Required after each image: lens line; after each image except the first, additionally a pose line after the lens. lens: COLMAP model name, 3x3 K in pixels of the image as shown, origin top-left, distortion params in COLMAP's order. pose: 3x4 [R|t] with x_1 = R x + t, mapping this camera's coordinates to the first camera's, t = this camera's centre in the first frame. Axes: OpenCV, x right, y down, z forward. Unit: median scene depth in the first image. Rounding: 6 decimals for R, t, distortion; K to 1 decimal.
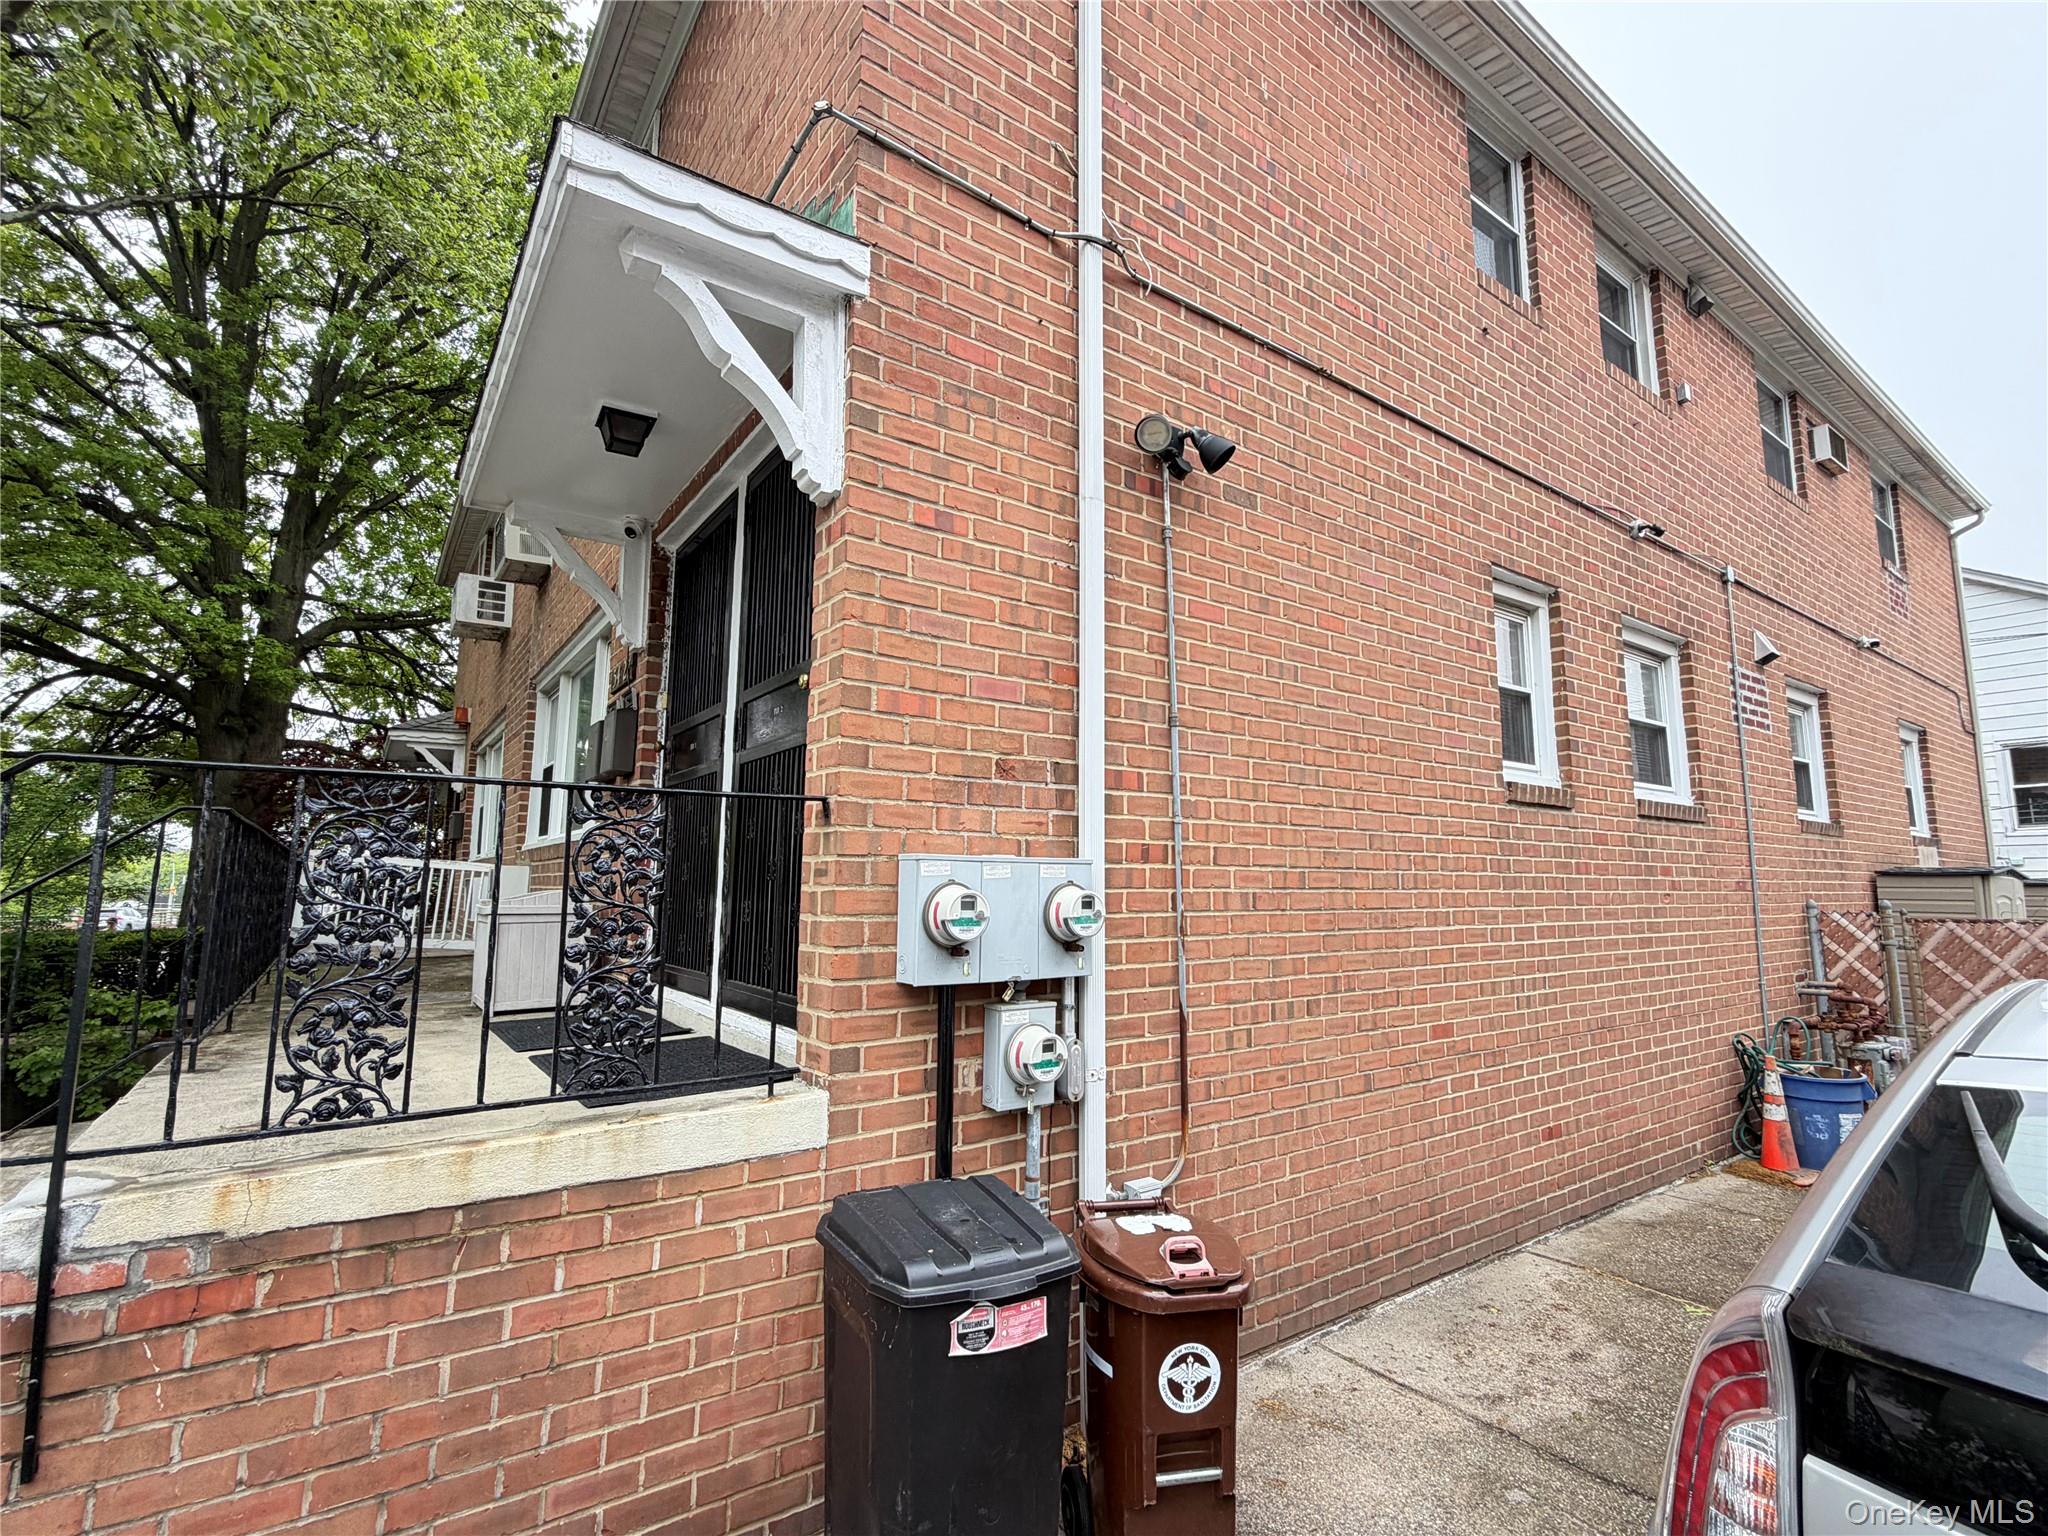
lens RADIAL K [[963.7, 0, 1024.0], [0, 963.7, 768.0], [0, 0, 1]] dist [-0.000160, -0.000756]
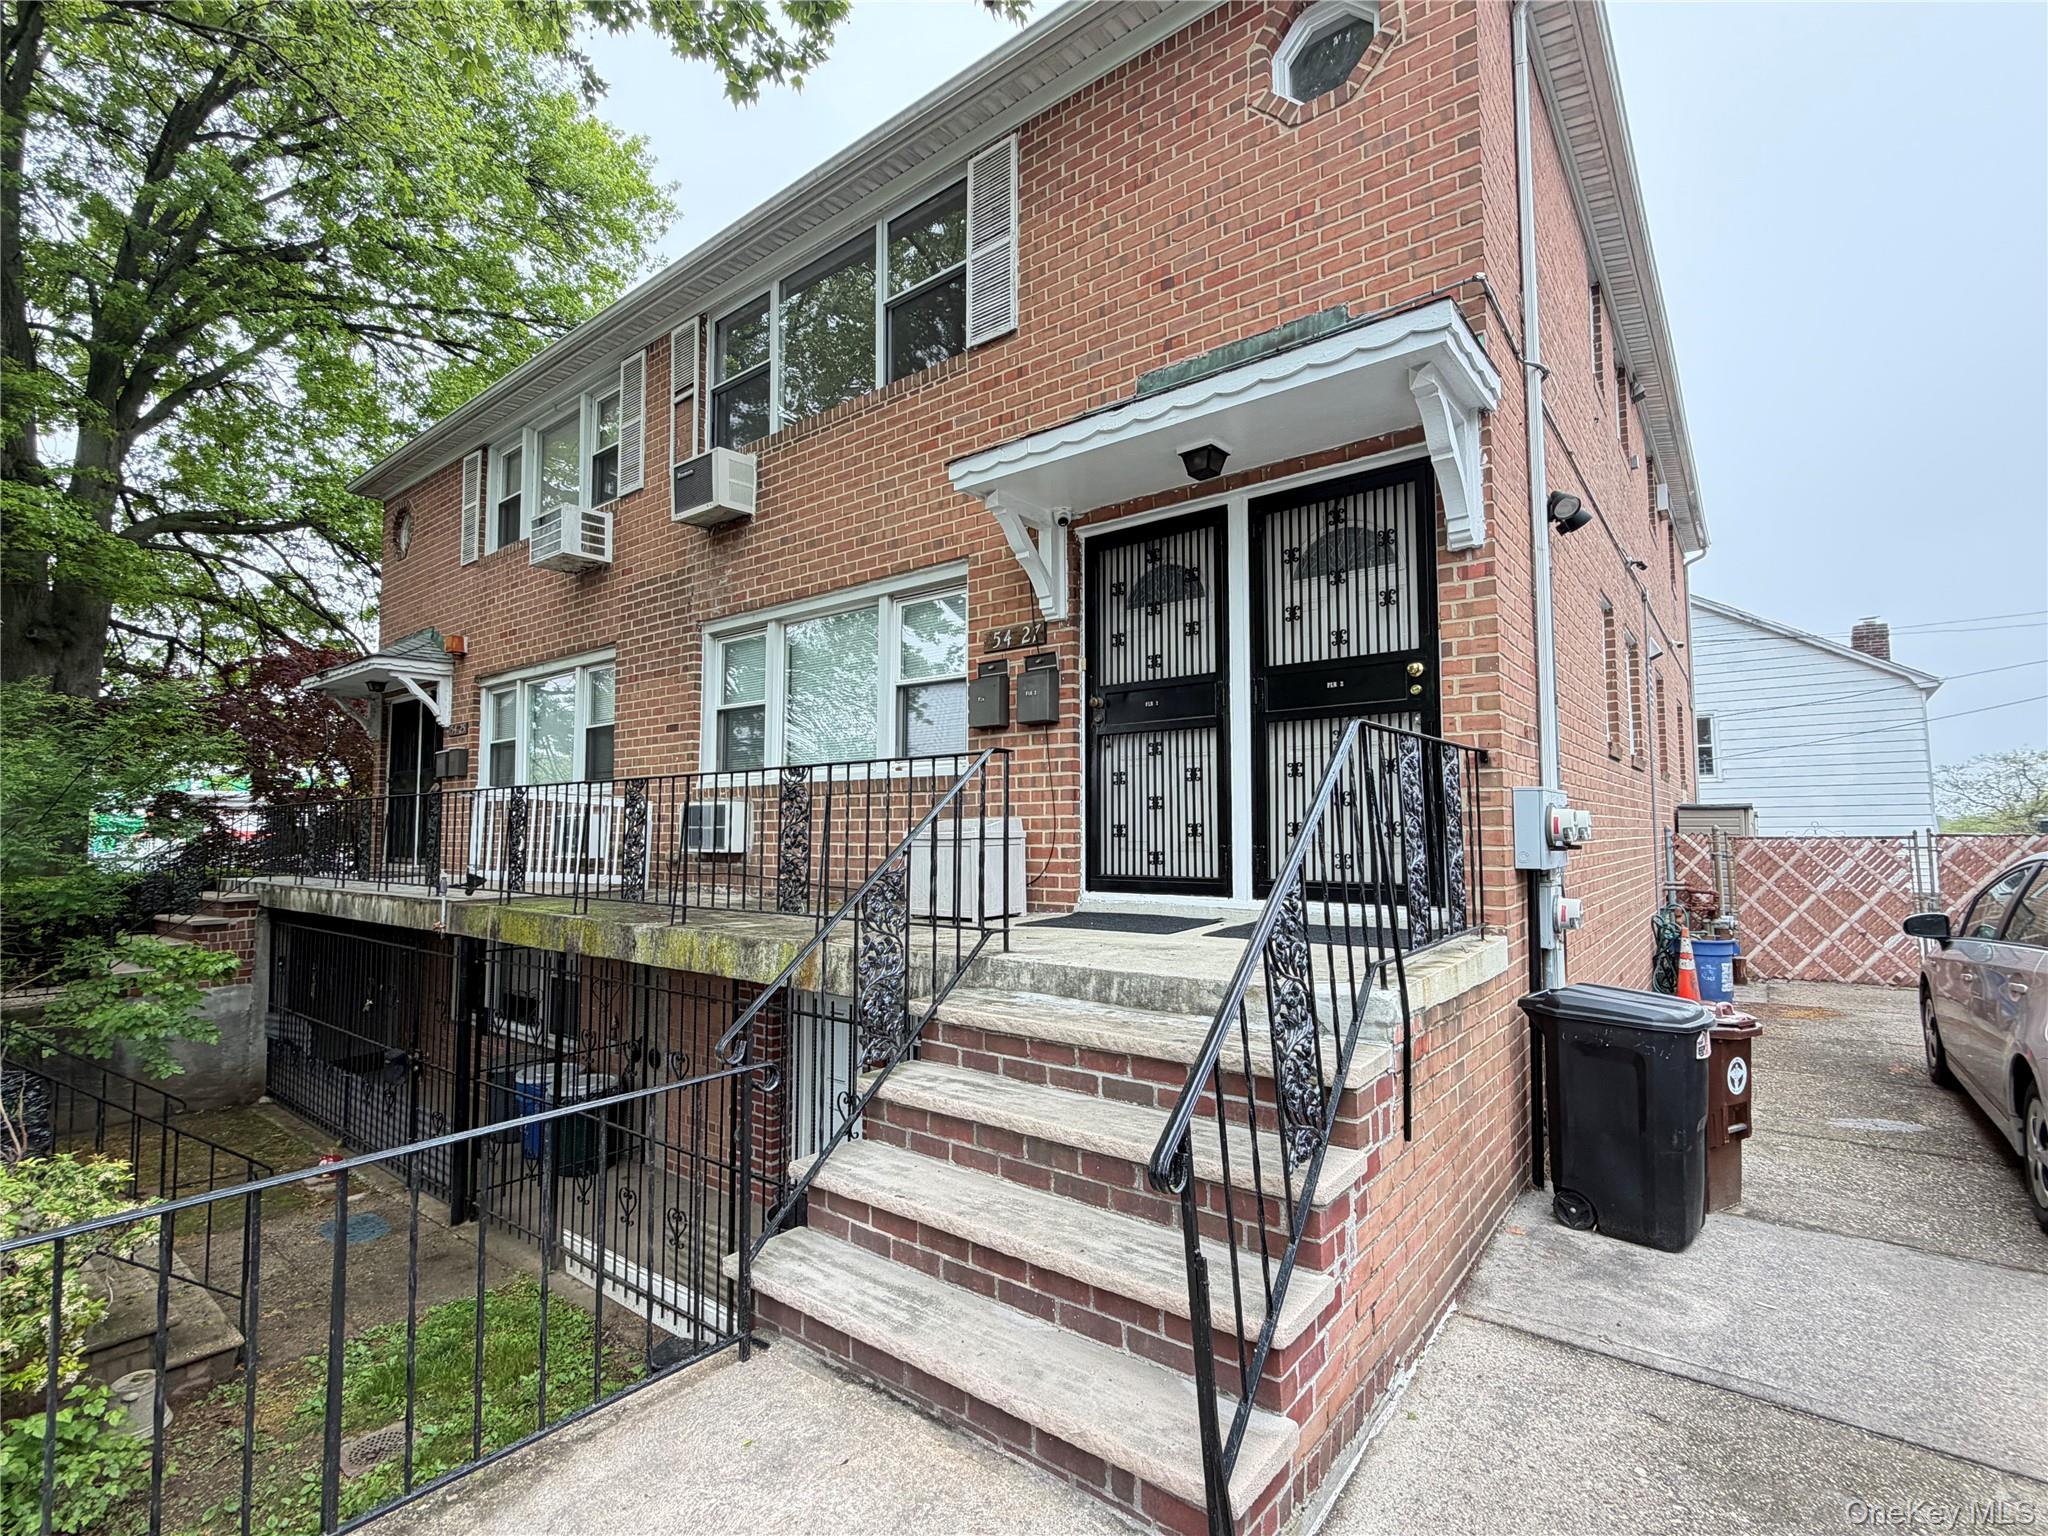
lens RADIAL K [[963.7, 0, 1024.0], [0, 963.7, 768.0], [0, 0, 1]] dist [-0.000160, -0.000756]
pose [[0.958030, 0.010659, 0.286469, -0.533644], [-0.027487, 0.998120, 0.054785, -0.001665], [-0.285346, -0.060359, 0.956522, -0.101538]]
